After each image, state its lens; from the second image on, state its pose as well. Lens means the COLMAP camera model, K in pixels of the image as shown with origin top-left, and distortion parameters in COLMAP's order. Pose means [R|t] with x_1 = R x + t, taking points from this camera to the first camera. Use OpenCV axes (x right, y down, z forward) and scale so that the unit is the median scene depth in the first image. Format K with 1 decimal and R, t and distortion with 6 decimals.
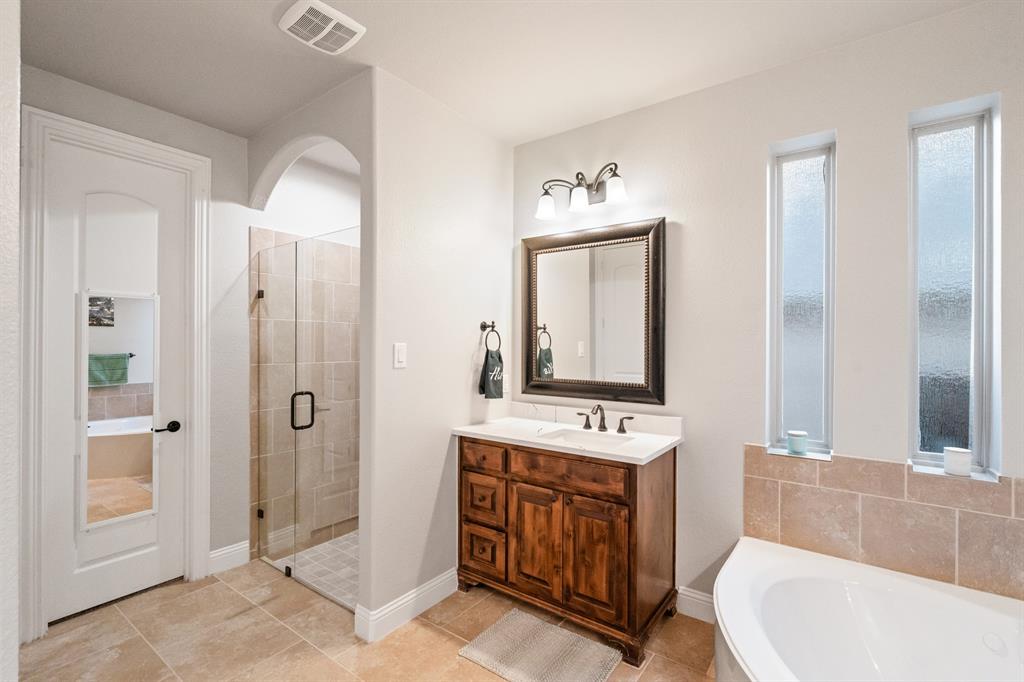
lens RADIAL K [[462.0, 0, 509.8], [0, 462.0, 342.4], [0, 0, 1]] dist [-0.002322, -0.000157]
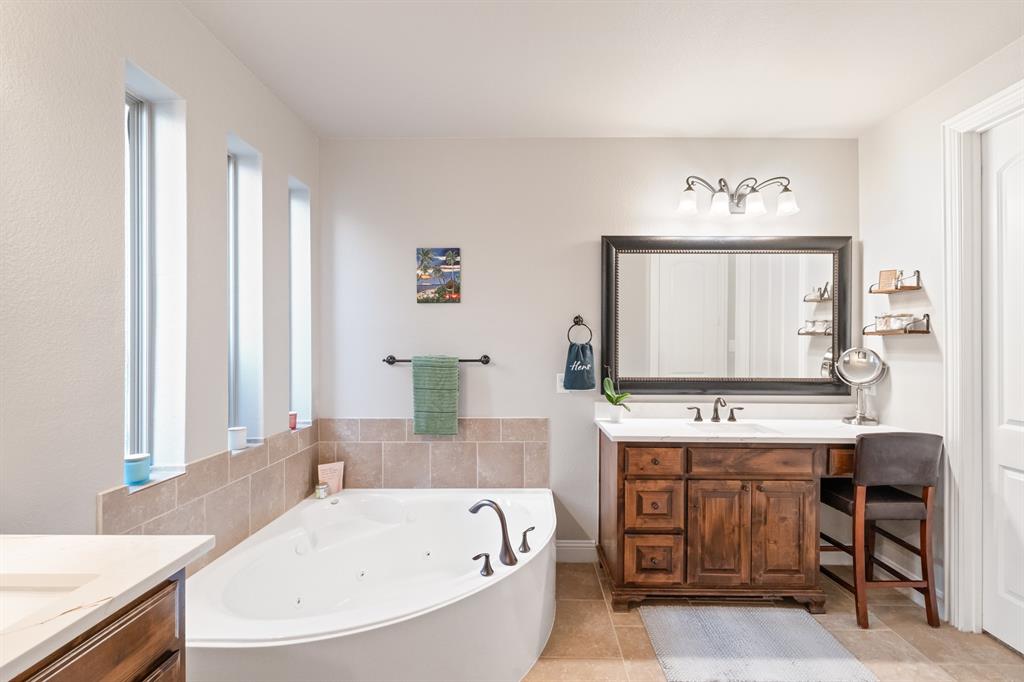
lens RADIAL K [[444.2, 0, 509.8], [0, 444.2, 346.8], [0, 0, 1]] dist [0.001489, 0.000059]
pose [[0.832853, -0.005861, 0.553463, -0.839819], [0.001293, 0.999962, 0.008643, 0.006561], [-0.553493, -0.006483, 0.832829, 0.427399]]
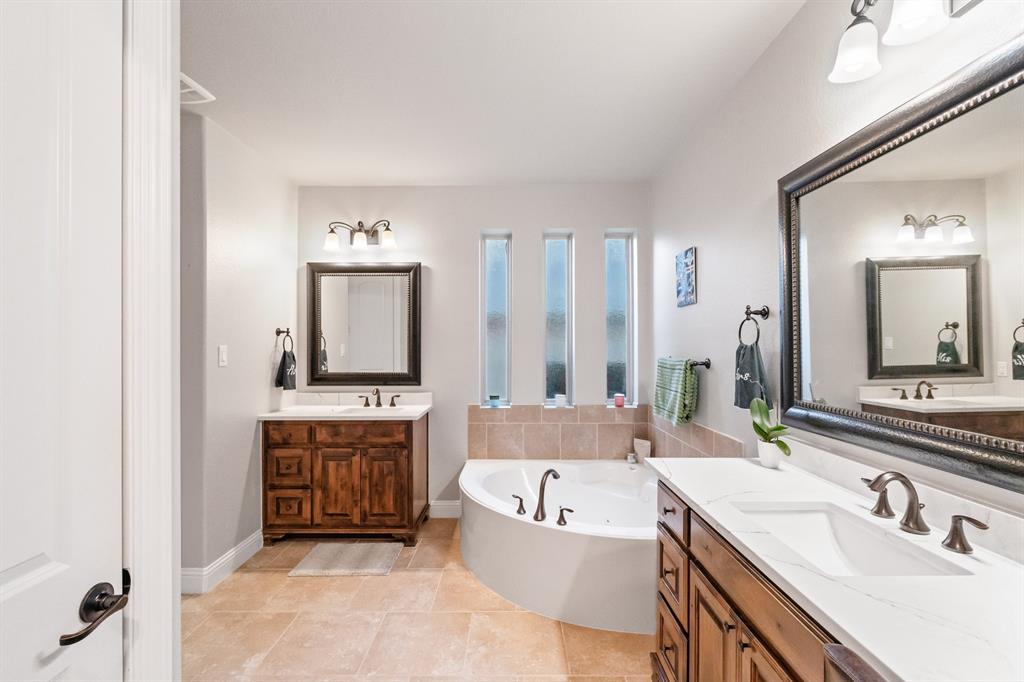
lens RADIAL K [[444.2, 0, 509.8], [0, 444.2, 346.8], [0, 0, 1]] dist [0.001489, 0.000059]
pose [[0.806579, -0.006374, 0.591092, -0.301705], [0.004061, 0.999978, 0.005240, 0.001316], [-0.591112, -0.001826, 0.806587, -0.366185]]
